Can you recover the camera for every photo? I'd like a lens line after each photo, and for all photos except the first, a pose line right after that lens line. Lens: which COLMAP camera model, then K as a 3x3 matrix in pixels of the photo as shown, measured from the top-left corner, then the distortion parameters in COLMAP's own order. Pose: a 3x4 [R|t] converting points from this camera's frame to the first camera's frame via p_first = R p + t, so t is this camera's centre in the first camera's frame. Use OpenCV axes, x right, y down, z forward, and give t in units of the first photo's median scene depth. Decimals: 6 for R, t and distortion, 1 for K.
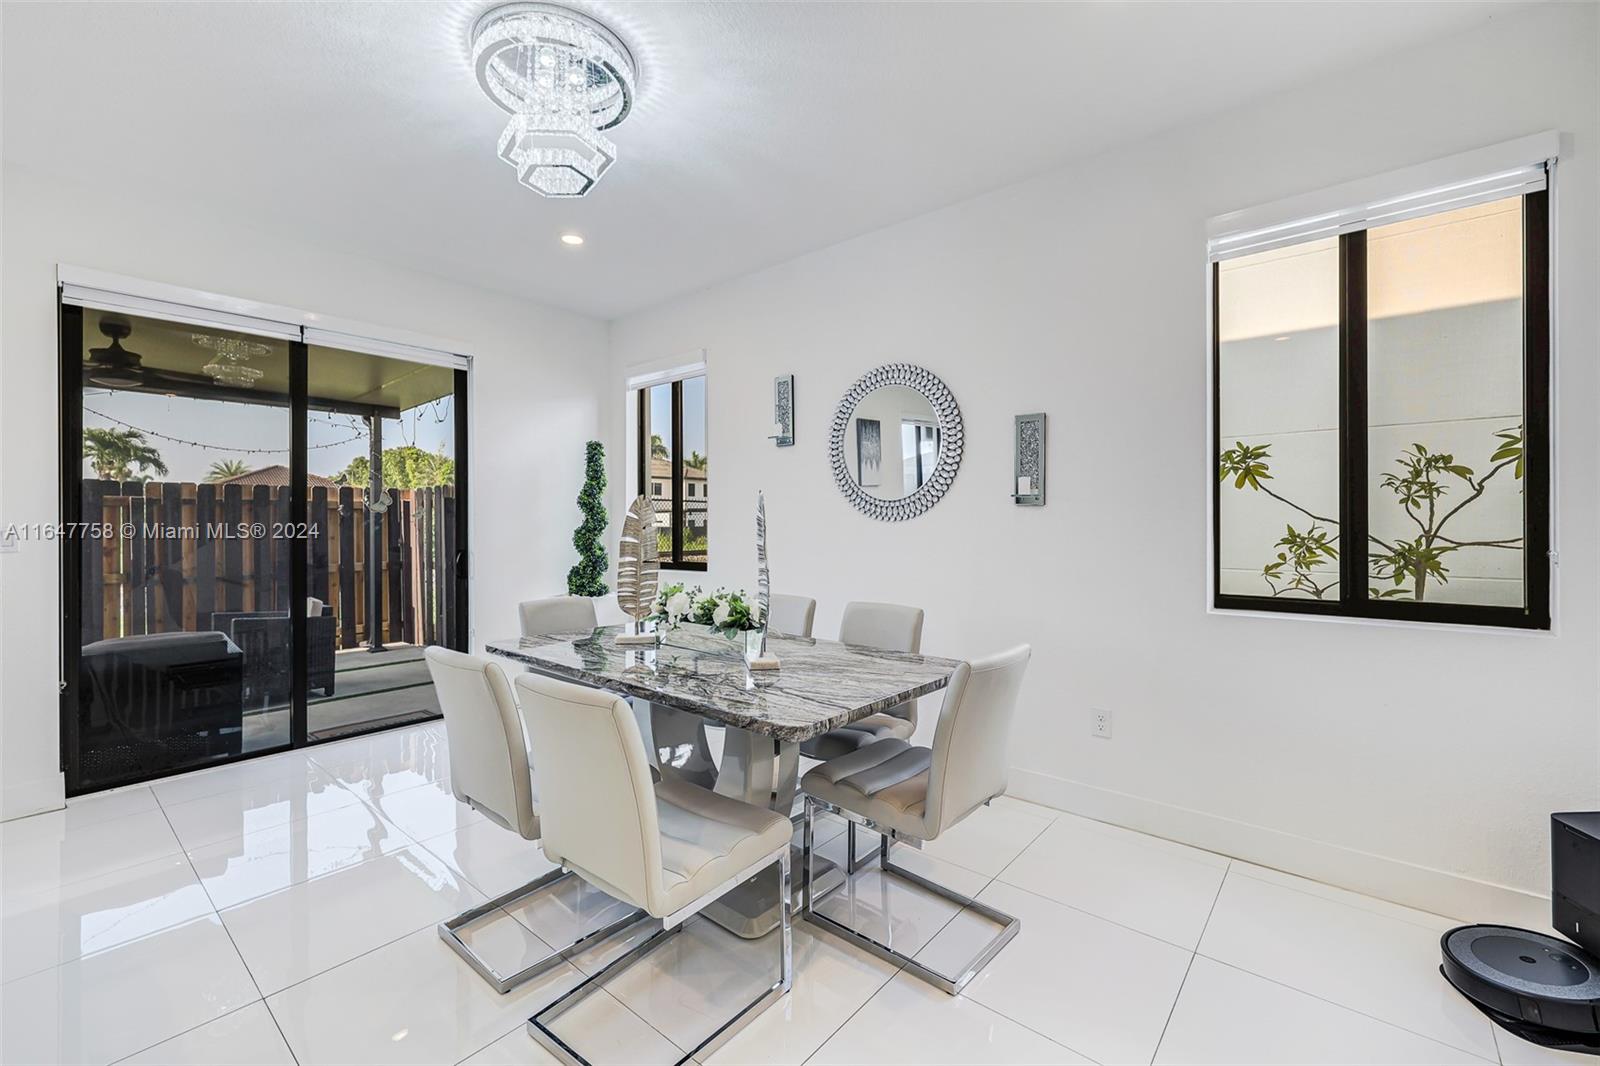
lens RADIAL K [[688.8, 0, 790.0], [0, 688.8, 517.4], [0, 0, 1]] dist [0.017574, -0.000379]
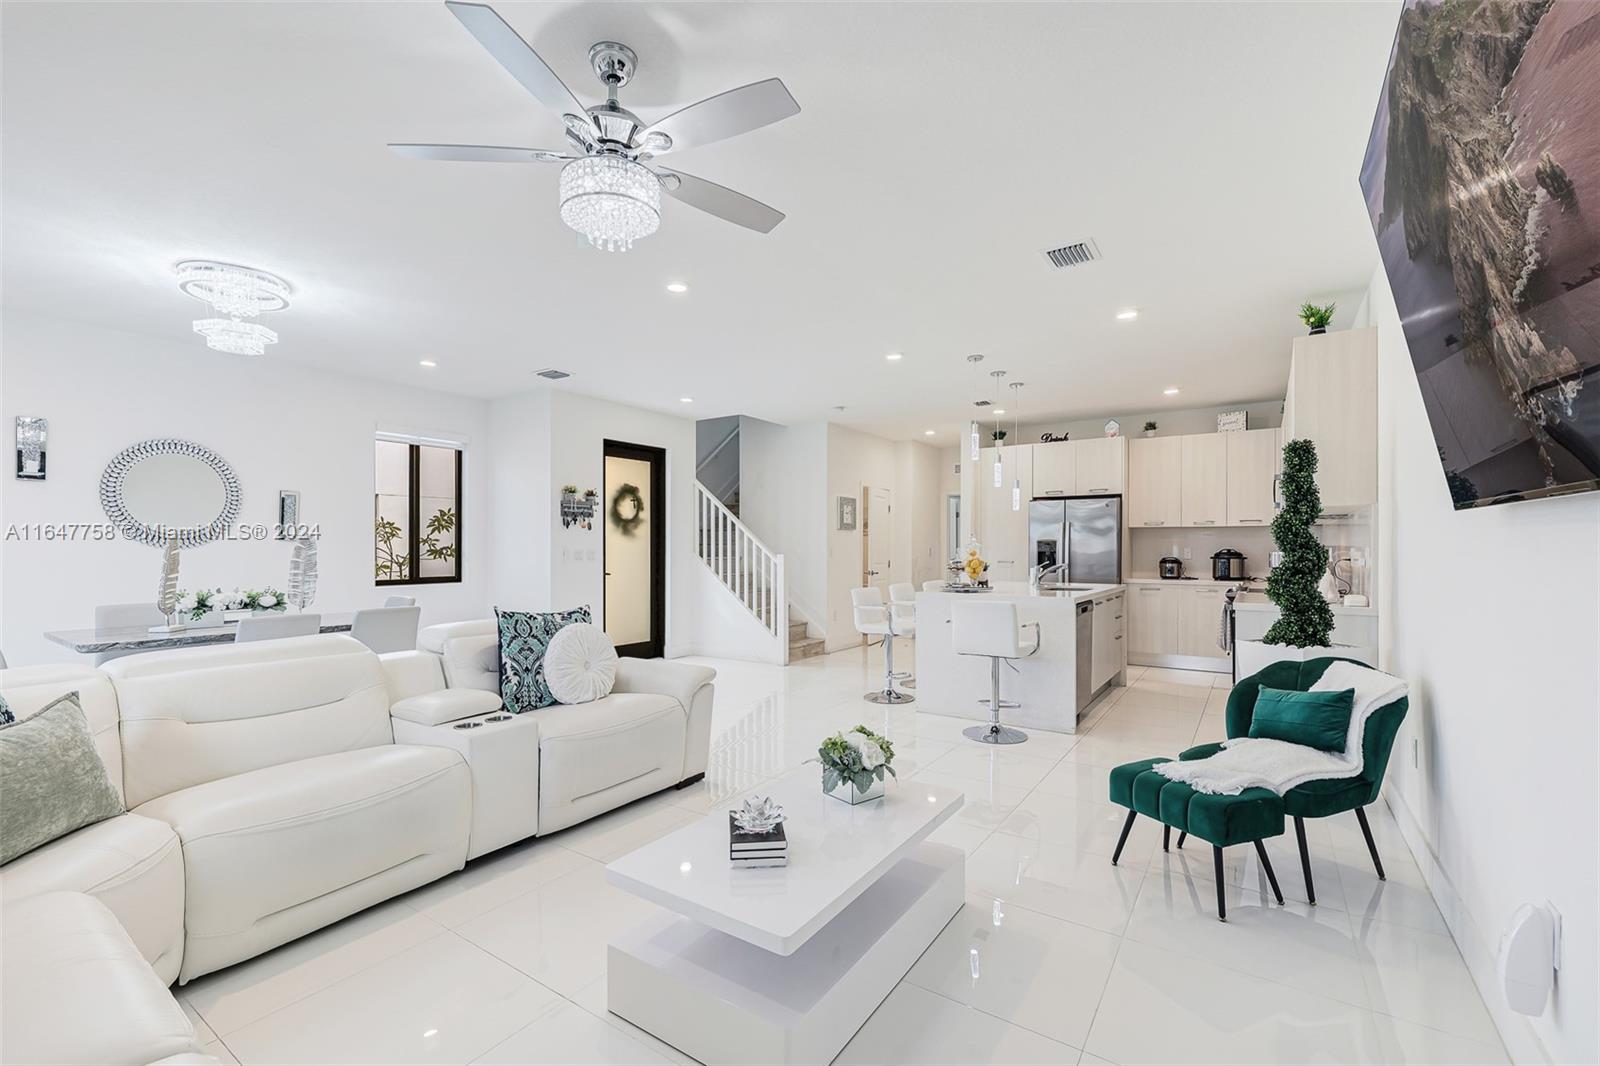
lens RADIAL K [[687.7, 0, 808.5], [0, 687.7, 545.5], [0, 0, 1]] dist [-0.018853, -0.000128]
pose [[-0.134345, 0.010298, 0.990881, -1.581827], [-0.004815, 0.999927, -0.011045, 0.008242], [-0.990923, -0.006255, -0.134285, -0.120808]]
